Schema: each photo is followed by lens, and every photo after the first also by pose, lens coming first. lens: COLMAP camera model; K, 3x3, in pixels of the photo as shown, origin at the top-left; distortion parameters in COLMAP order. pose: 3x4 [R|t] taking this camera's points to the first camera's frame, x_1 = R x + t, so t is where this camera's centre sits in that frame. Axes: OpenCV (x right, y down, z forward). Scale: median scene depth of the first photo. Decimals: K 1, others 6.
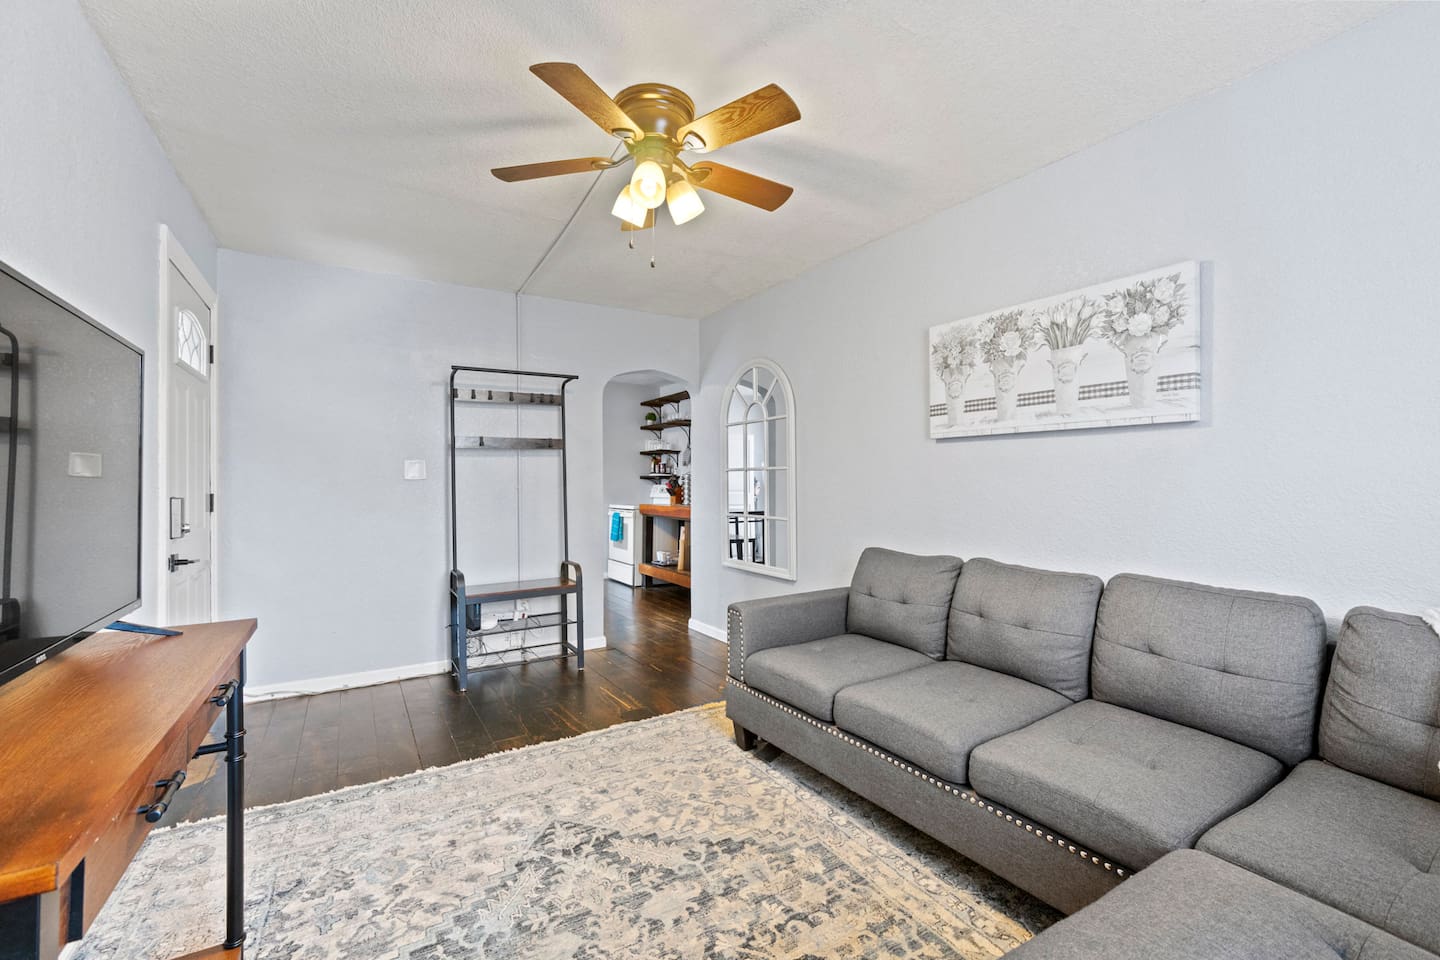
lens RADIAL K [[605.8, 0, 724.4], [0, 605.8, 481.9], [0, 0, 1]] dist [-0.008181, 0.000221]
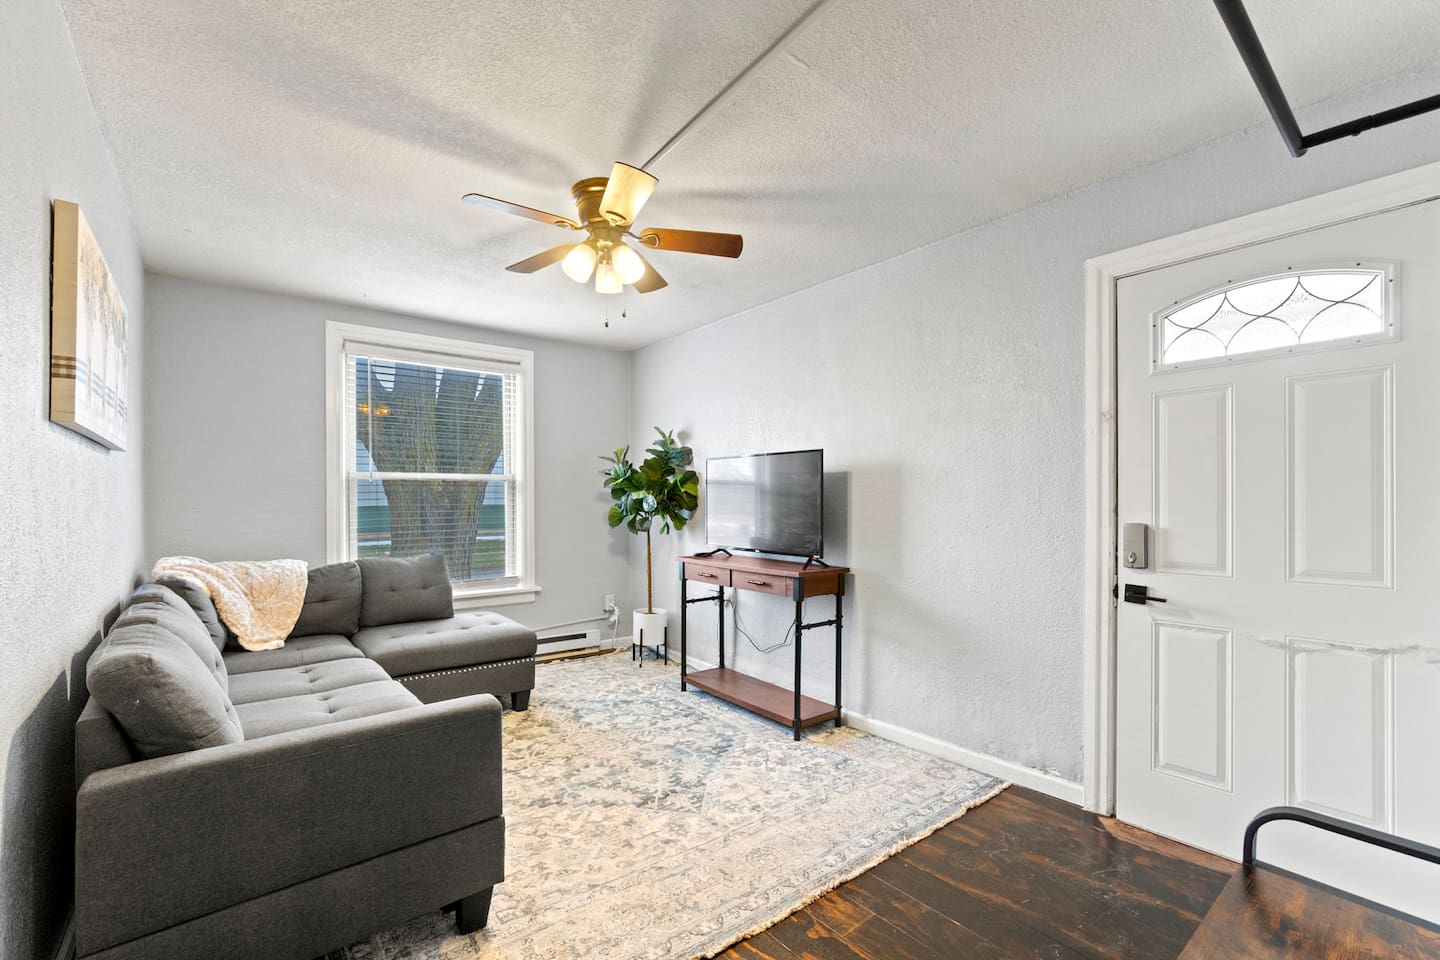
lens RADIAL K [[605.8, 0, 716.3], [0, 605.8, 493.5], [0, 0, 1]] dist [-0.008181, 0.000221]
pose [[-0.992224, -0.007818, -0.124218, -0.183183], [-0.006292, 0.999900, -0.012670, -0.010081], [0.124305, -0.011789, -0.992174, 2.259921]]
